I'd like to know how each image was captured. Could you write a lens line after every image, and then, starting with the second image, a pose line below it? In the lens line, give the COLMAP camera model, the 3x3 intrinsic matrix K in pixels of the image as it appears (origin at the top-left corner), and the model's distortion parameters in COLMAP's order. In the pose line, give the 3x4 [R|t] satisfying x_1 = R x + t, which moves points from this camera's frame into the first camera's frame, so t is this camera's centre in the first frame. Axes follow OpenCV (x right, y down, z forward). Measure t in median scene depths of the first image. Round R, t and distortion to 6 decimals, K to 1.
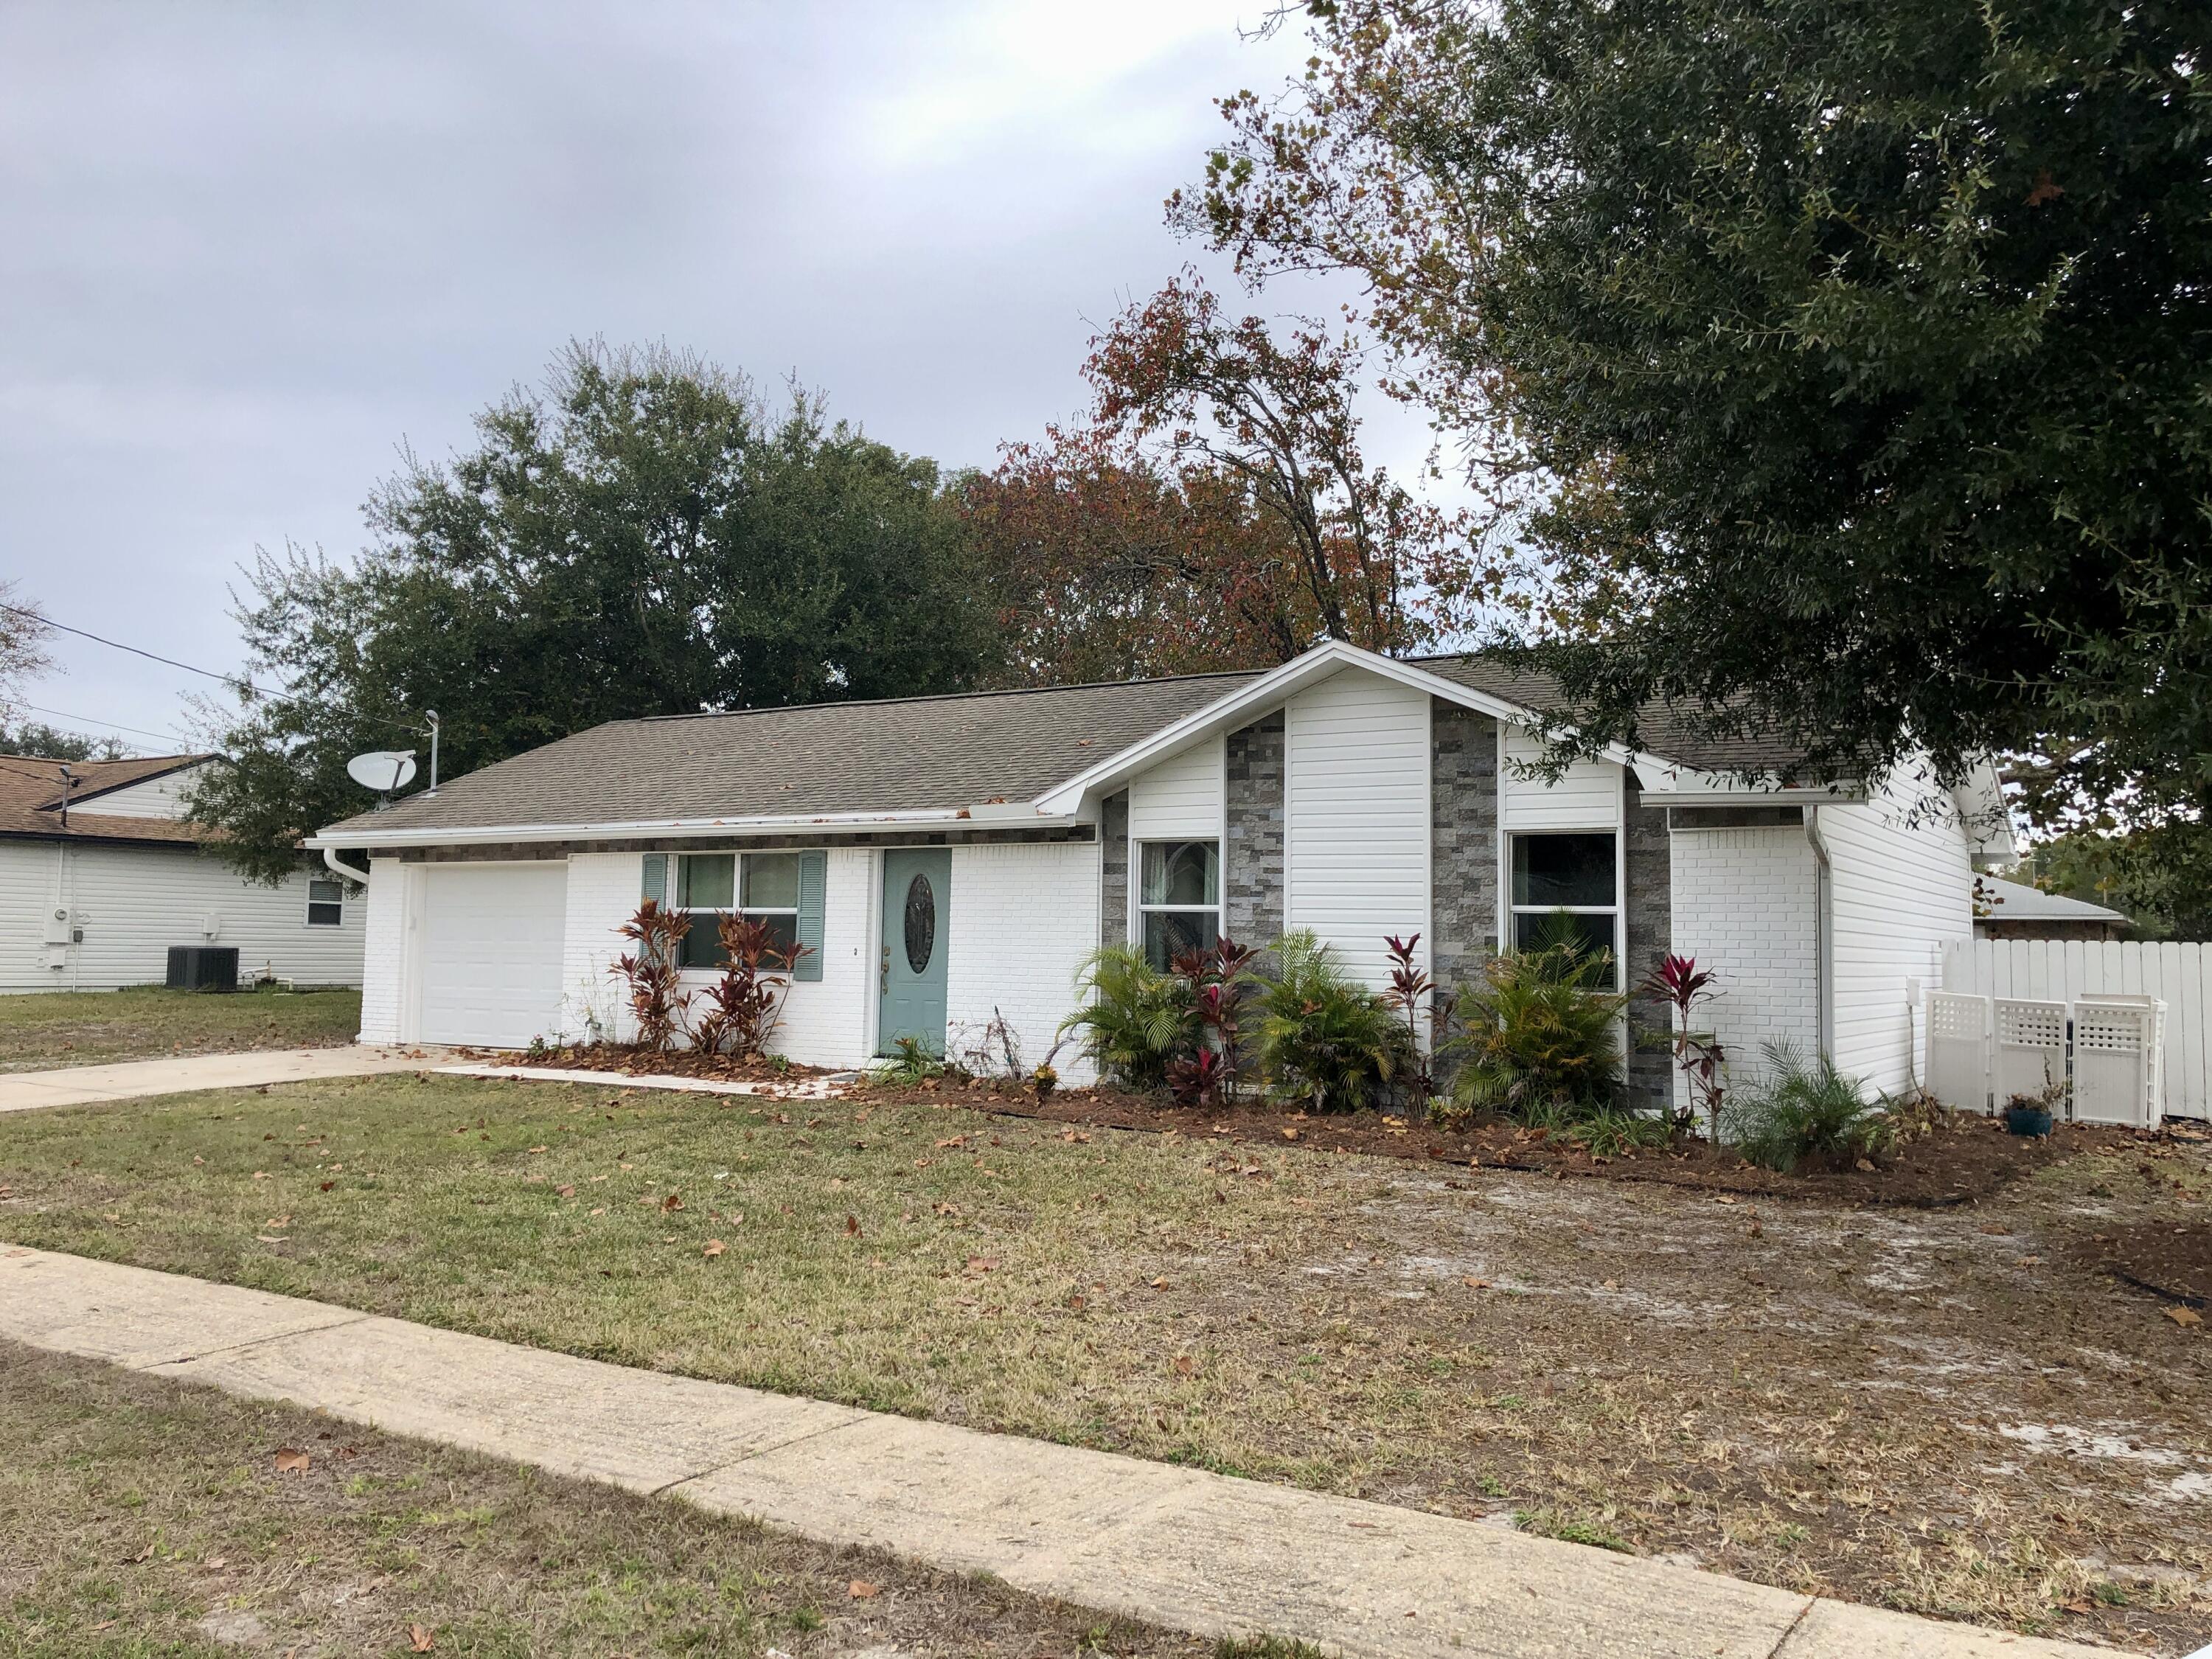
lens RADIAL K [[1824.9, 0, 1107.7], [0, 1824.9, 821.1], [0, 0, 1]] dist [0.035305, -0.030284]
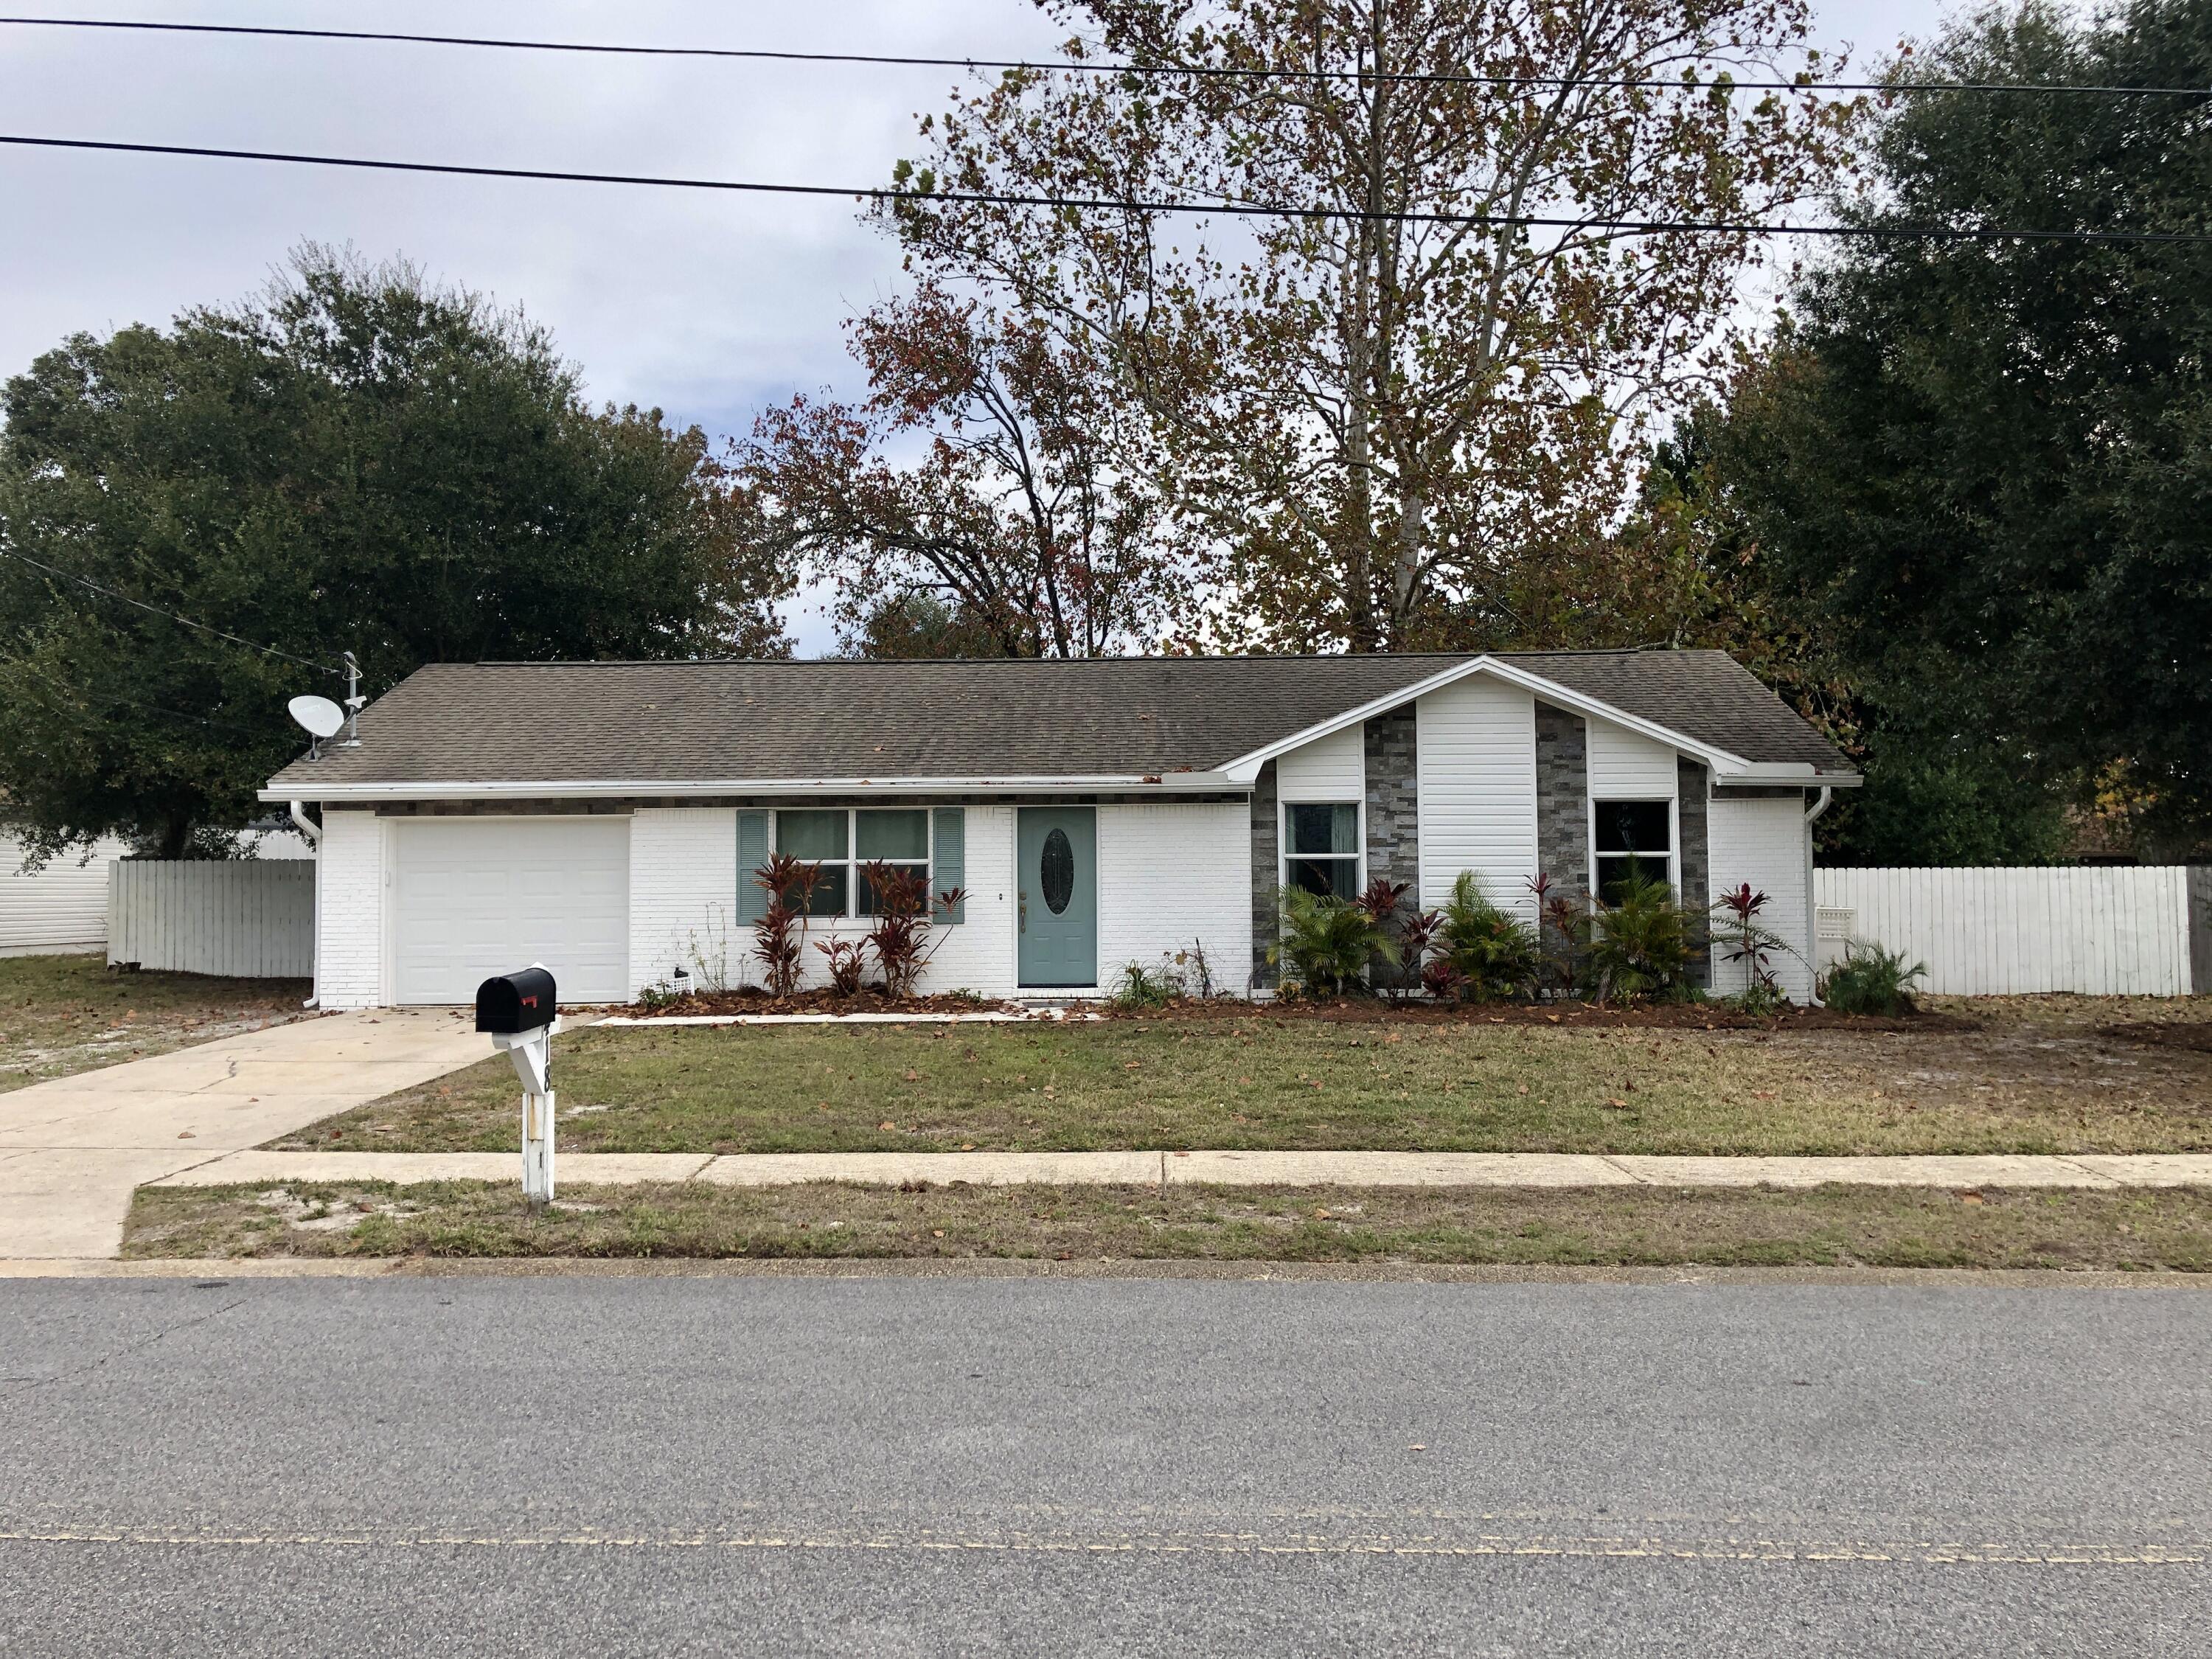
lens RADIAL K [[1824.9, 0, 1095.6], [0, 1824.9, 837.1], [0, 0, 1]] dist [0.035305, -0.030284]
pose [[0.860100, -0.006401, 0.510085, -0.735711], [-0.015152, 0.999160, 0.038087, -0.011515], [-0.509900, -0.040487, 0.859280, -0.012297]]
